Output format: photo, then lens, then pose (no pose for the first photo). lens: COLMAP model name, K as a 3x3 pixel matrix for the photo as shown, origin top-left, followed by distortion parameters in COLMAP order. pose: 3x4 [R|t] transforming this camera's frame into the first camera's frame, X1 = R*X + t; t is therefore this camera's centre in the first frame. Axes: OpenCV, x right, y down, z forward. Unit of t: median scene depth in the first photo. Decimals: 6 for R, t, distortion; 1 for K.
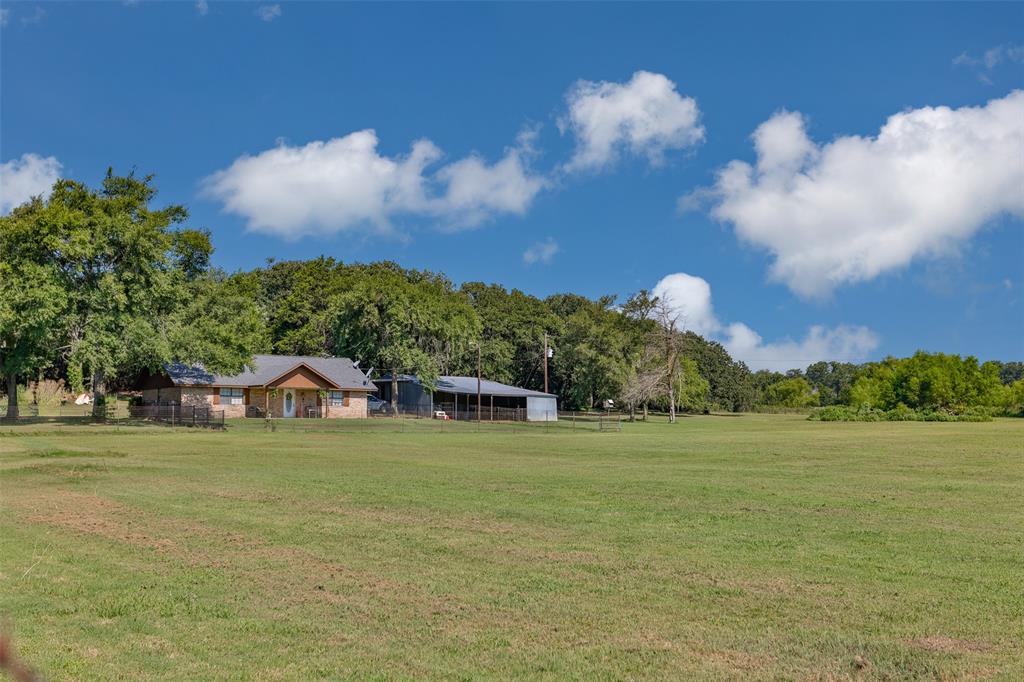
lens RADIAL K [[1080.0, 0, 510.8], [0, 1080.0, 337.5], [0, 0, 1]] dist [0.014196, 0.000000]
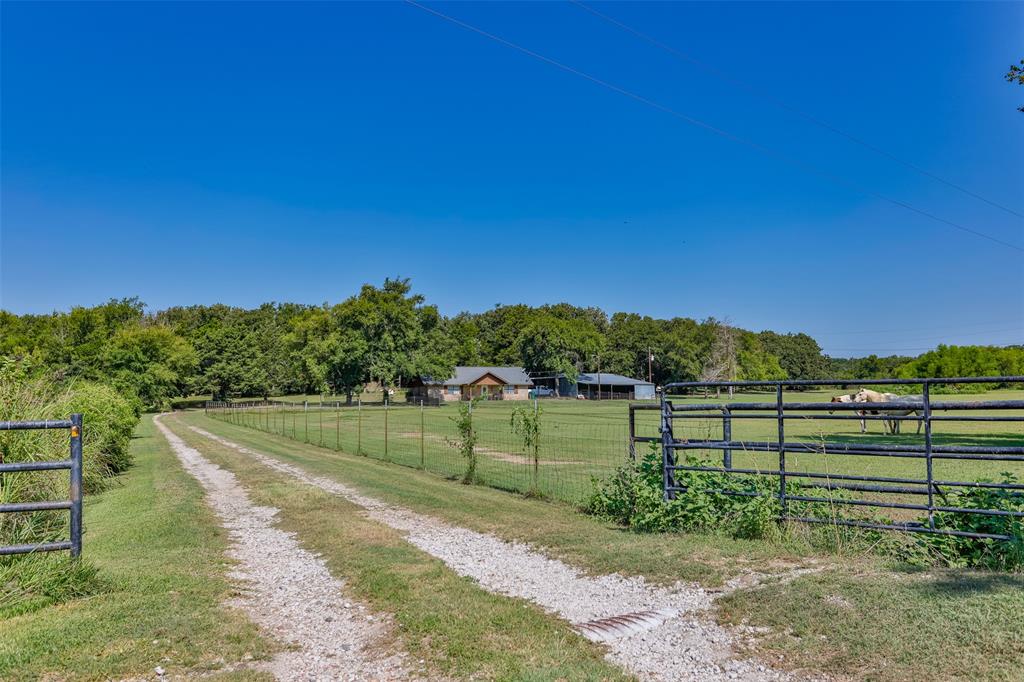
lens RADIAL K [[856.2, 0, 512.6], [0, 856.2, 343.1], [0, 0, 1]] dist [-0.009035, -0.000581]
pose [[0.962986, -0.036803, -0.267028, 0.247426], [0.039327, 0.999218, 0.004110, -0.030090], [0.266668, -0.014459, 0.963680, -0.425117]]
